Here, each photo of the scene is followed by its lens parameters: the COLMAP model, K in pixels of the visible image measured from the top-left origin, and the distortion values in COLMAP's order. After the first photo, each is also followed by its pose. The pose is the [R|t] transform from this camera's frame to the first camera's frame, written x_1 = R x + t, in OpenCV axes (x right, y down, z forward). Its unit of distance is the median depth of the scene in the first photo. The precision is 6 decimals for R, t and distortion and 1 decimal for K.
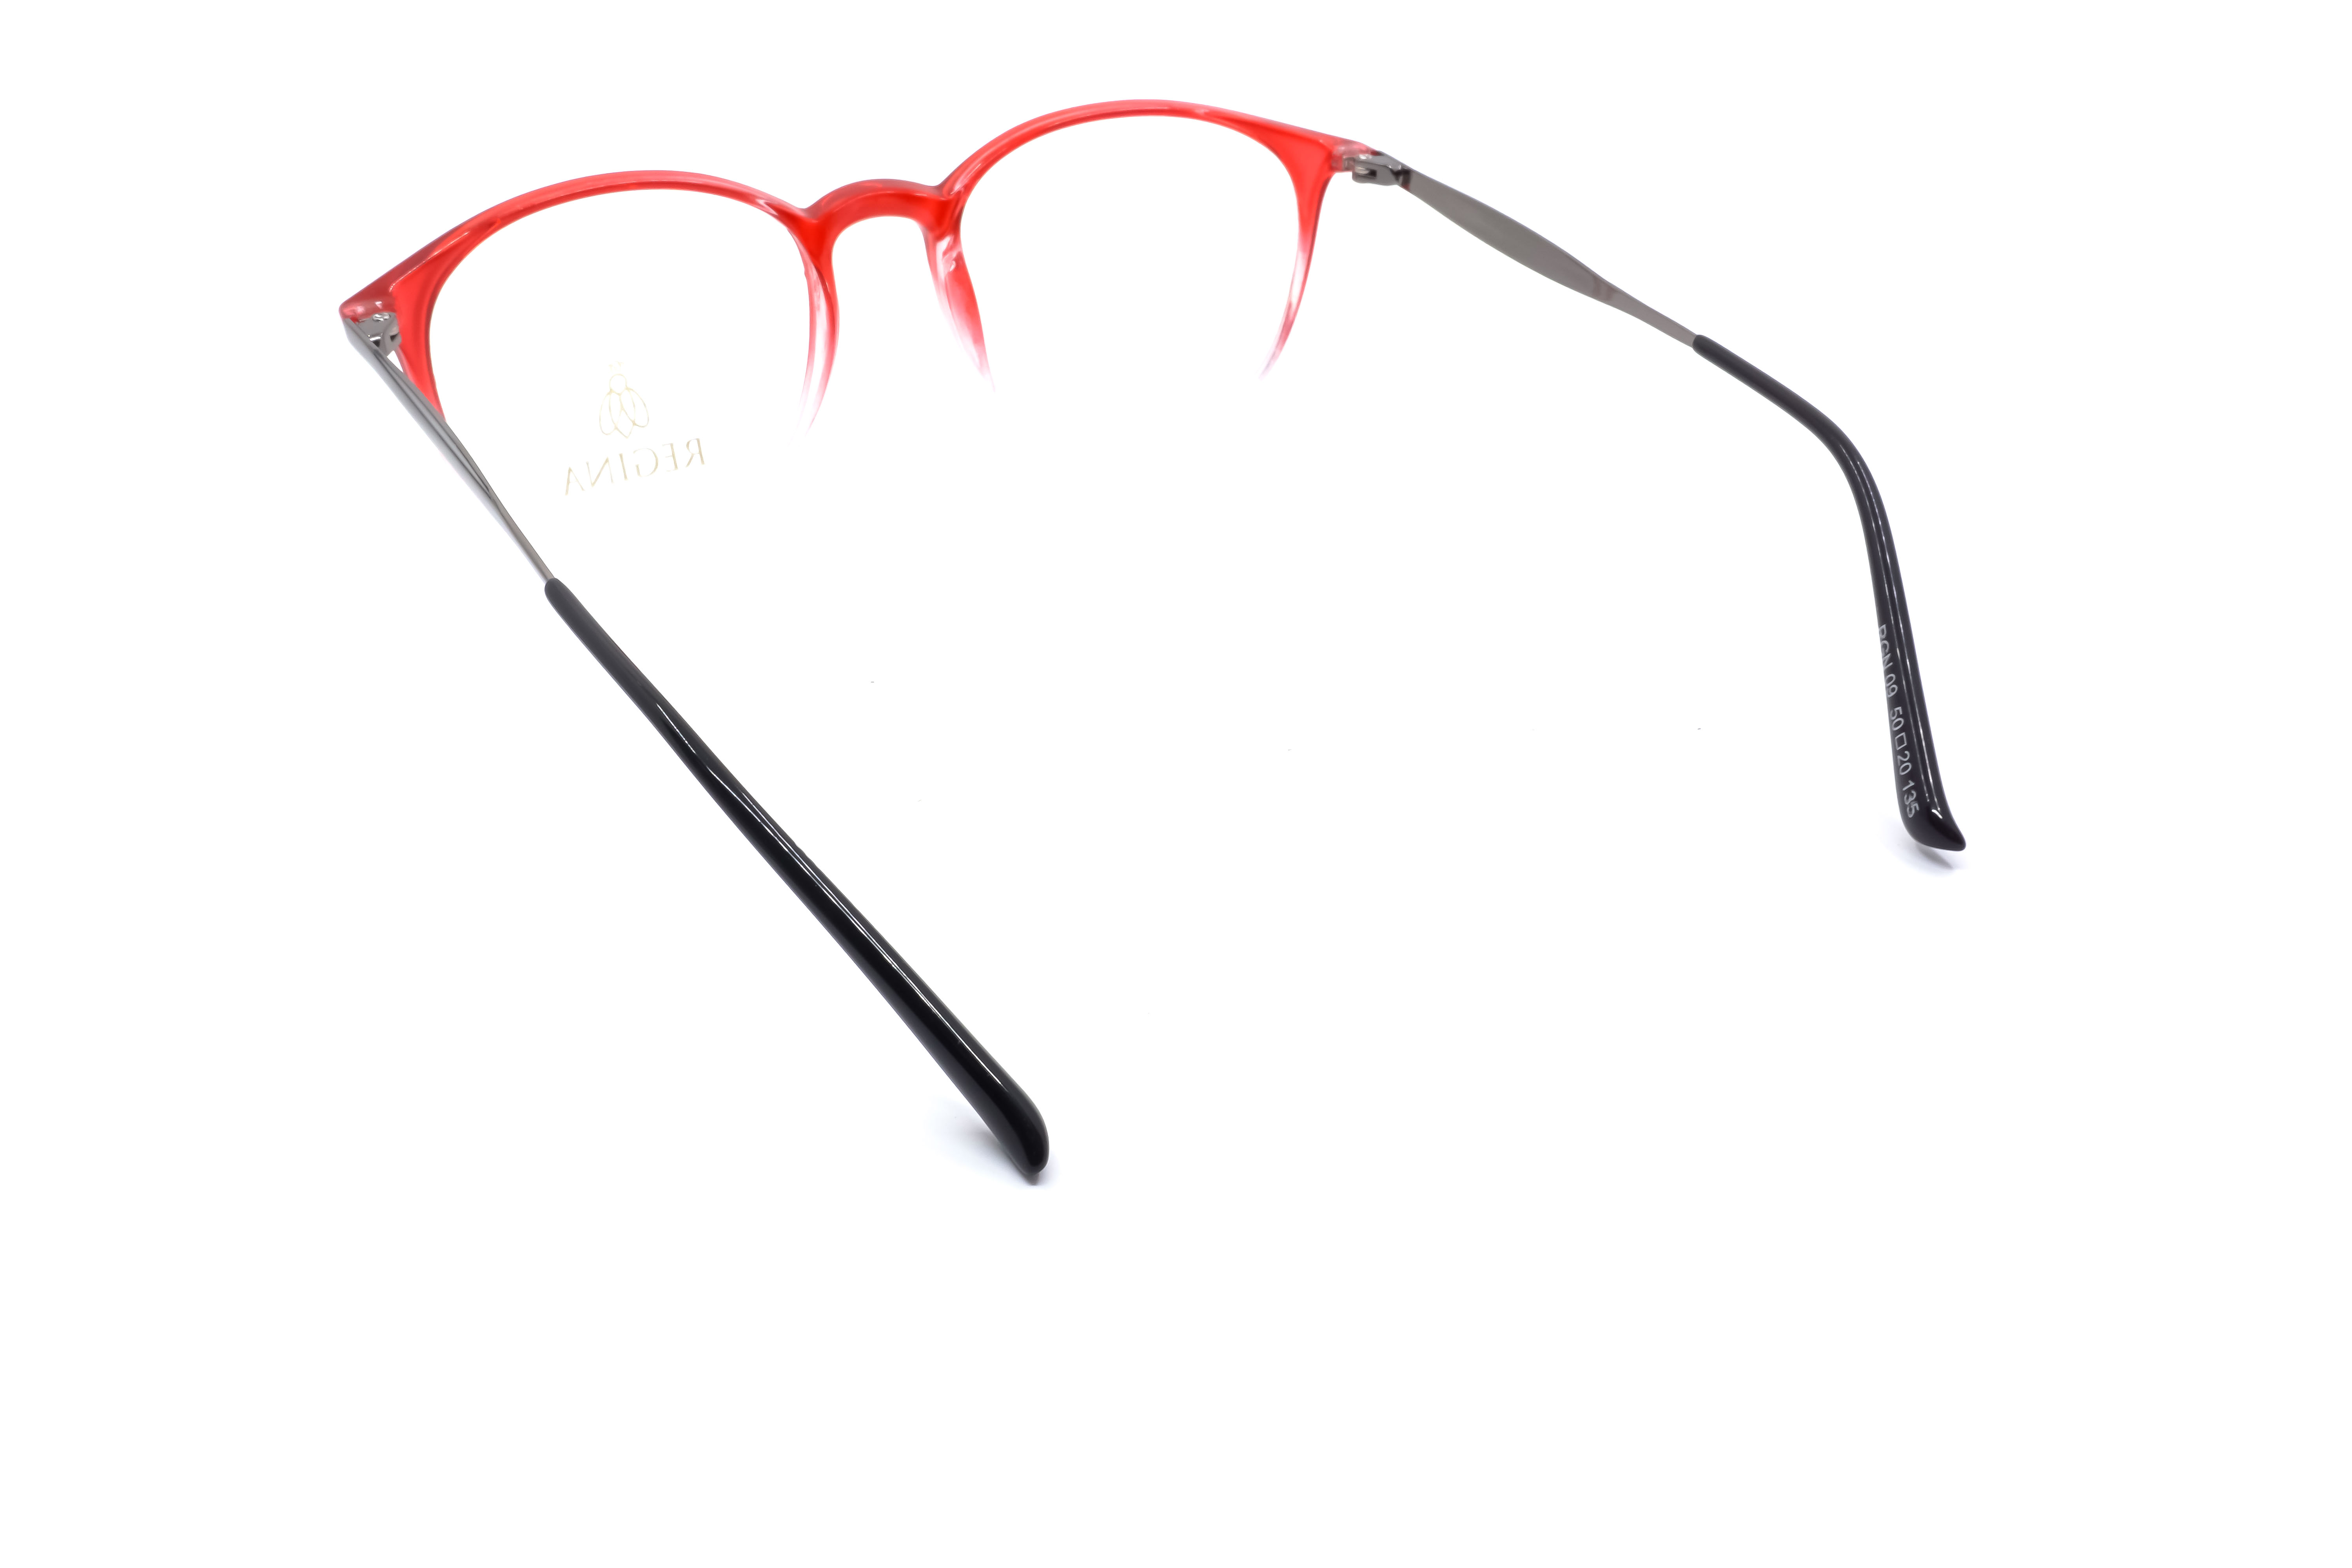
lens RADIAL K [[2317.4, 0, 1176.6], [0, 2317.4, 777.2], [0, 0, 1]] dist [-0.004611, 0.000000]
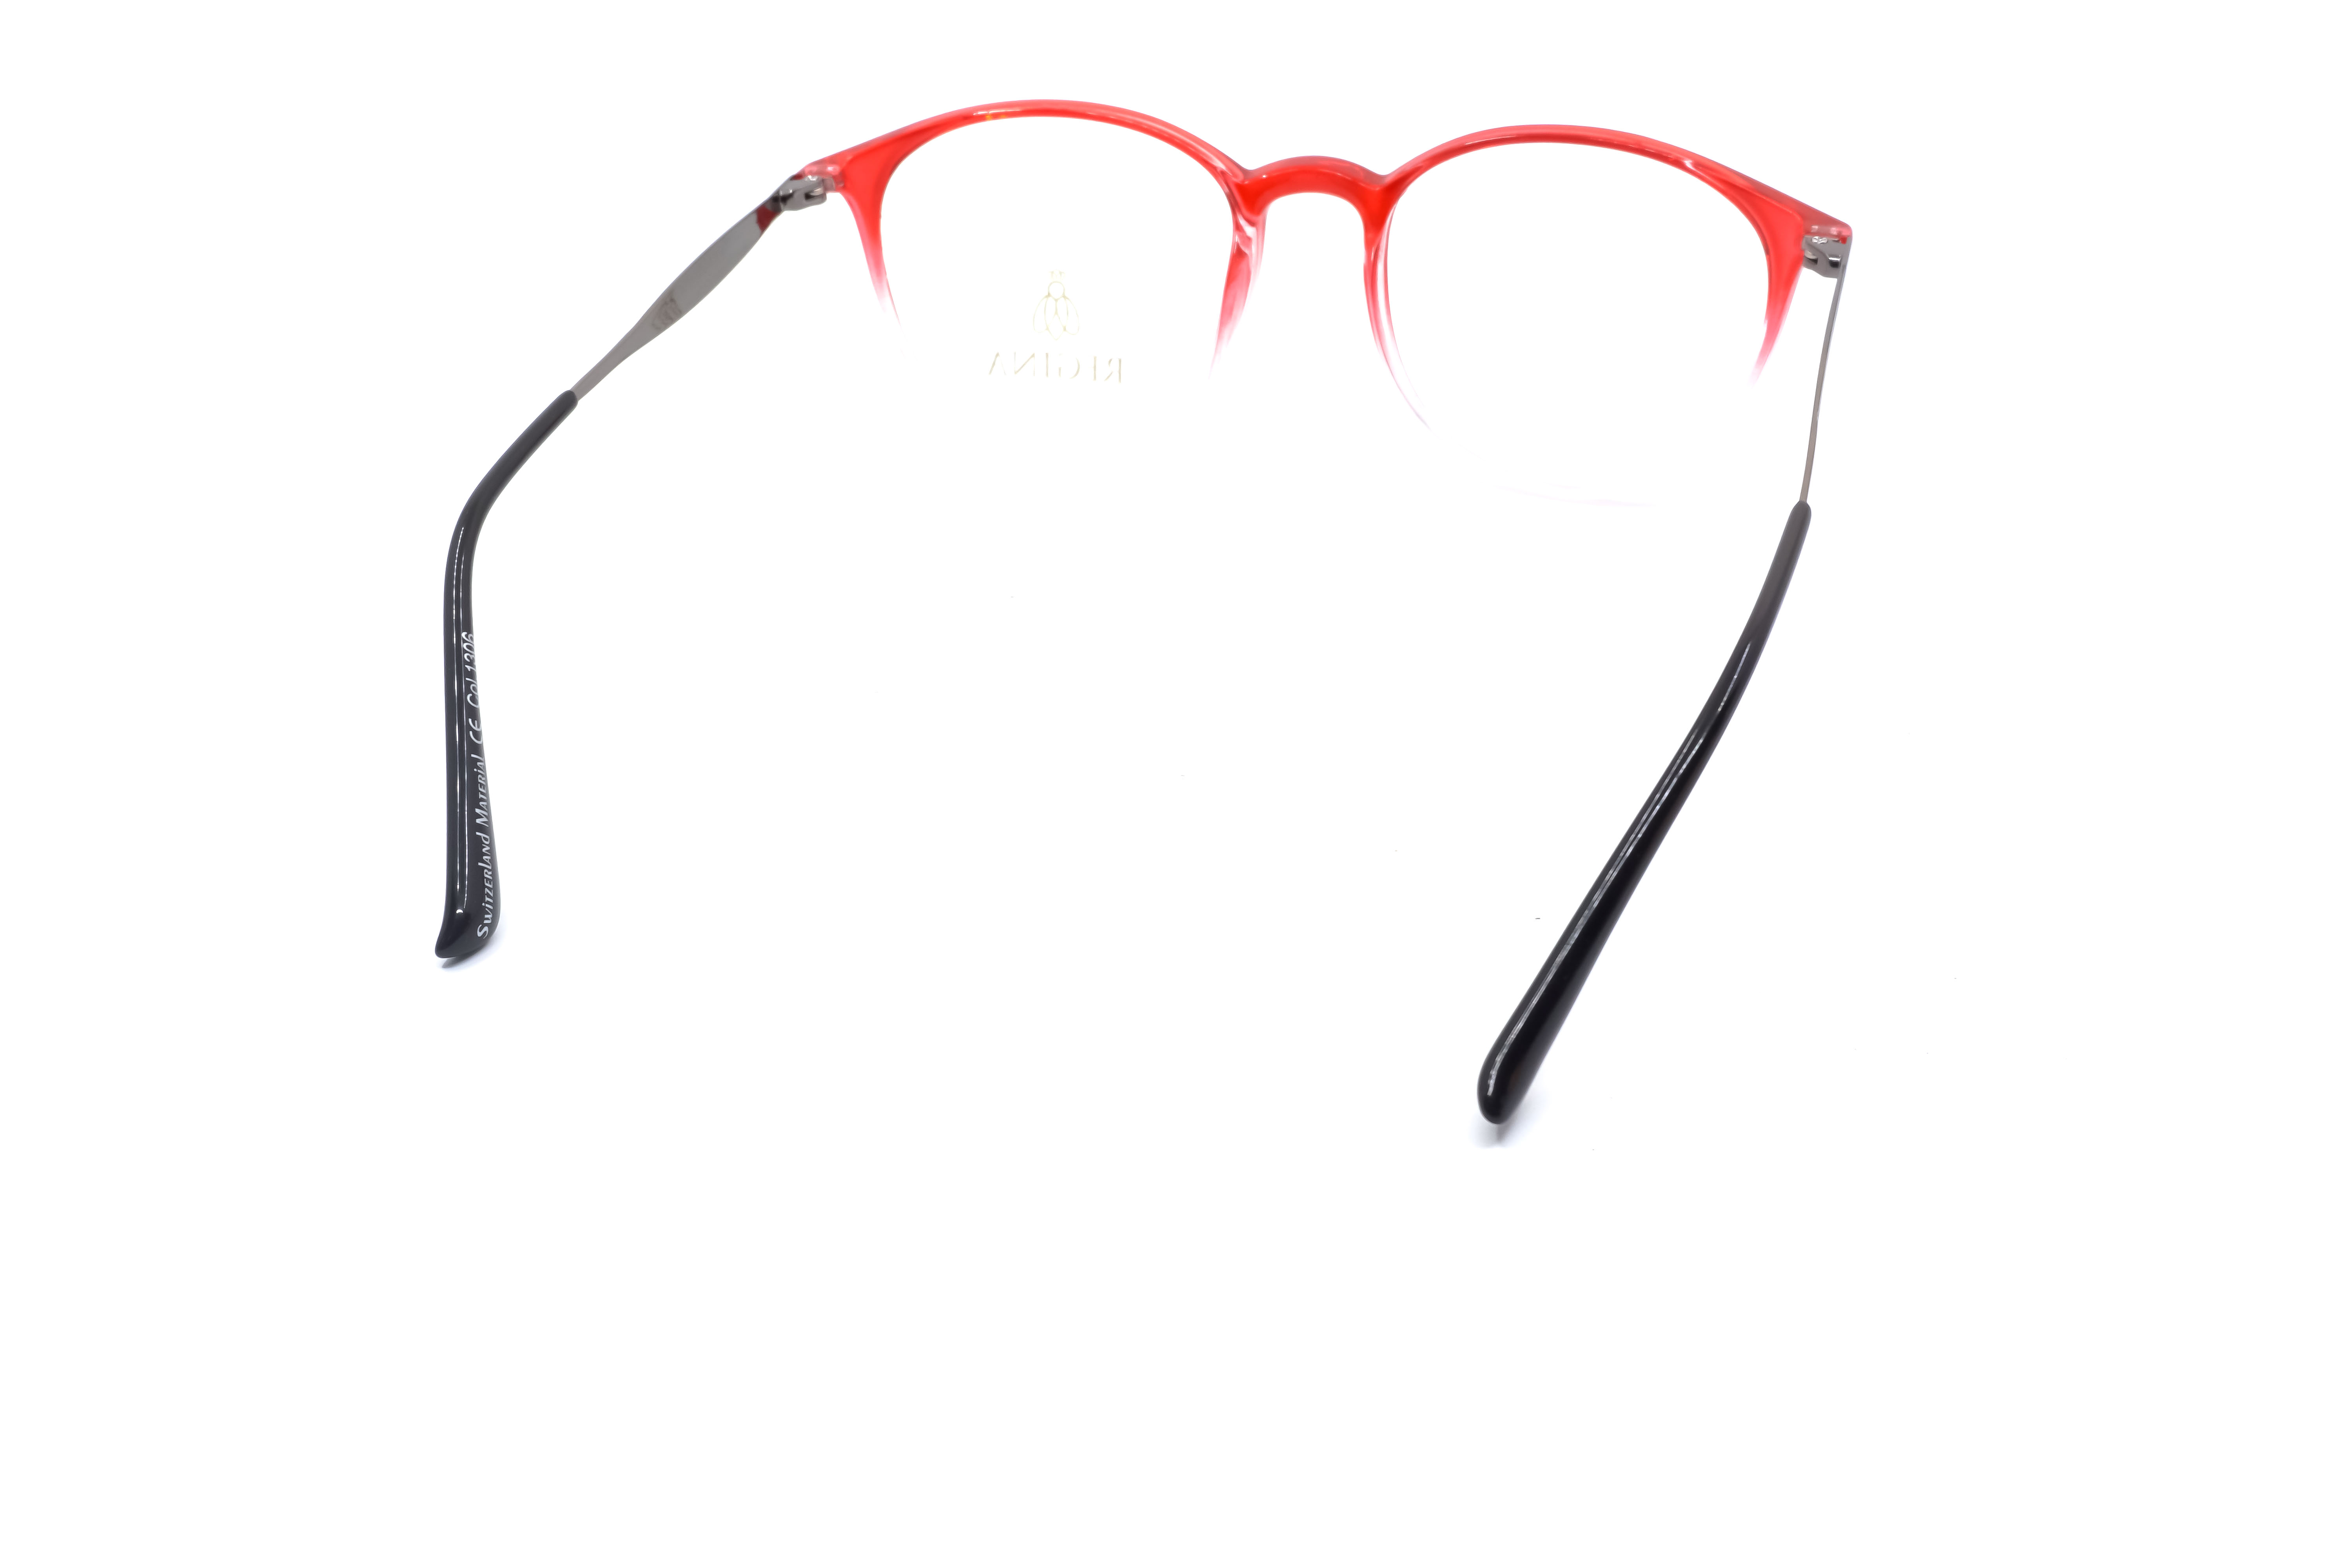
lens RADIAL K [[2317.4, 0, 1177.3], [0, 2317.4, 784.9], [0, 0, 1]] dist [-0.004611, 0.000000]
pose [[0.709275, 0.350519, -0.611609, 0.537617], [-0.341848, 0.929798, 0.136440, -0.117824], [0.616497, 0.112304, 0.779307, 0.200377]]
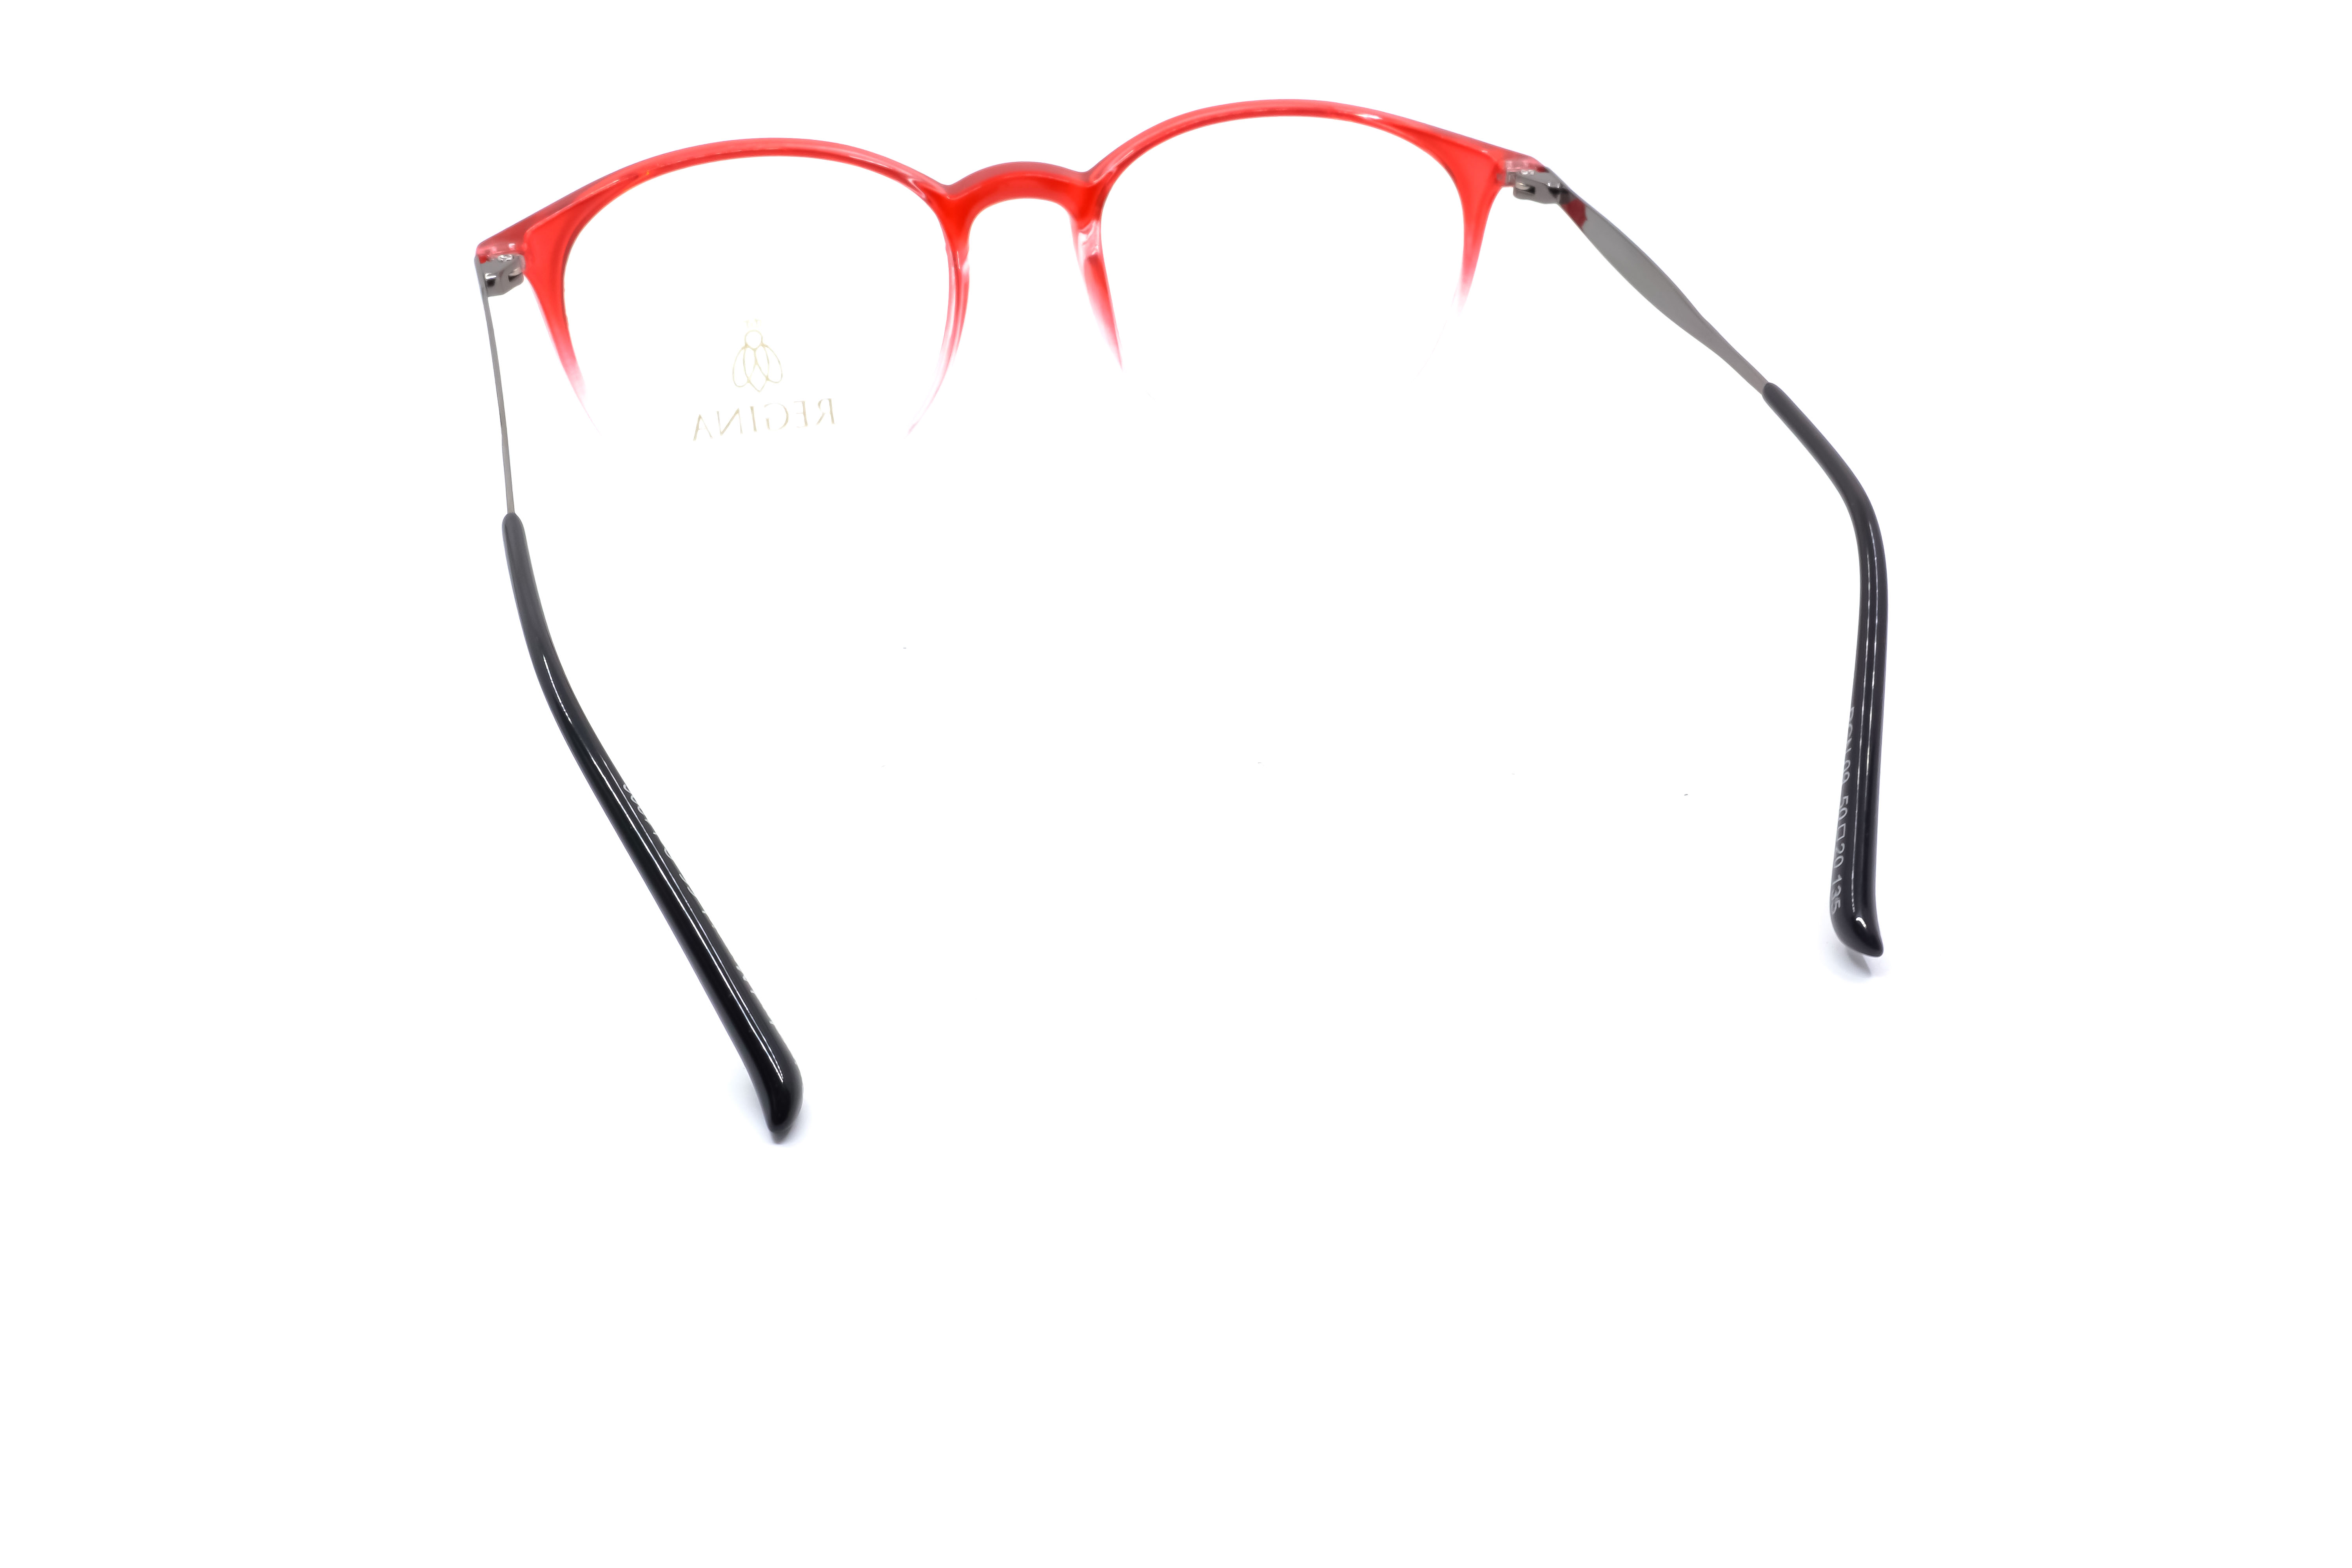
lens RADIAL K [[2317.4, 0, 1175.7], [0, 2317.4, 786.8], [0, 0, 1]] dist [-0.004611, 0.000000]
pose [[0.965520, 0.127685, -0.226864, 0.200052], [-0.126439, 0.991771, 0.020075, -0.014211], [0.227560, 0.009302, 0.973720, 0.026173]]
